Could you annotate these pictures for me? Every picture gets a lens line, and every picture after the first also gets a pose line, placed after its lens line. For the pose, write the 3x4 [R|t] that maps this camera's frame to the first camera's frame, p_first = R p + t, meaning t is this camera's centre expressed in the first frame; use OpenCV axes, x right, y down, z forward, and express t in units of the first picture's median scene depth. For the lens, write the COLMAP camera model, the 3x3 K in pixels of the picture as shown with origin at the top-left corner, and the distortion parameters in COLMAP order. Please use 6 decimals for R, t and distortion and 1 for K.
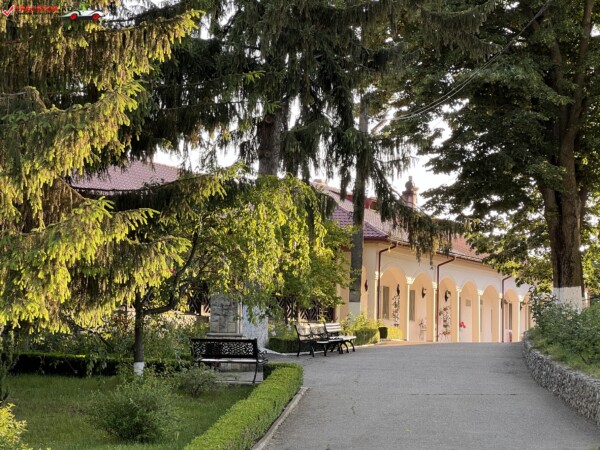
lens RADIAL K [[1334.9, 0, 300.0], [0, 1334.9, 225.0], [0, 0, 1]] dist [0.067247, 0.814150]
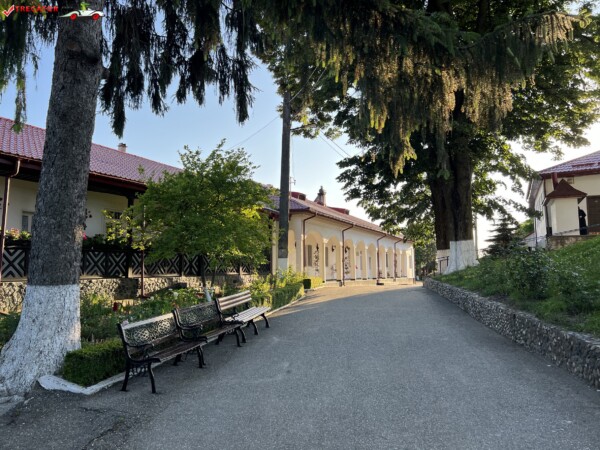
lens RADIAL K [[451.2, 0, 300.0], [0, 451.2, 225.0], [0, 0, 1]] dist [0.052201, -0.054287]
pose [[0.998776, -0.025144, 0.042603, 0.037996], [0.025246, 0.999680, -0.001849, 0.027787], [-0.042543, 0.002922, 0.999090, 0.572013]]
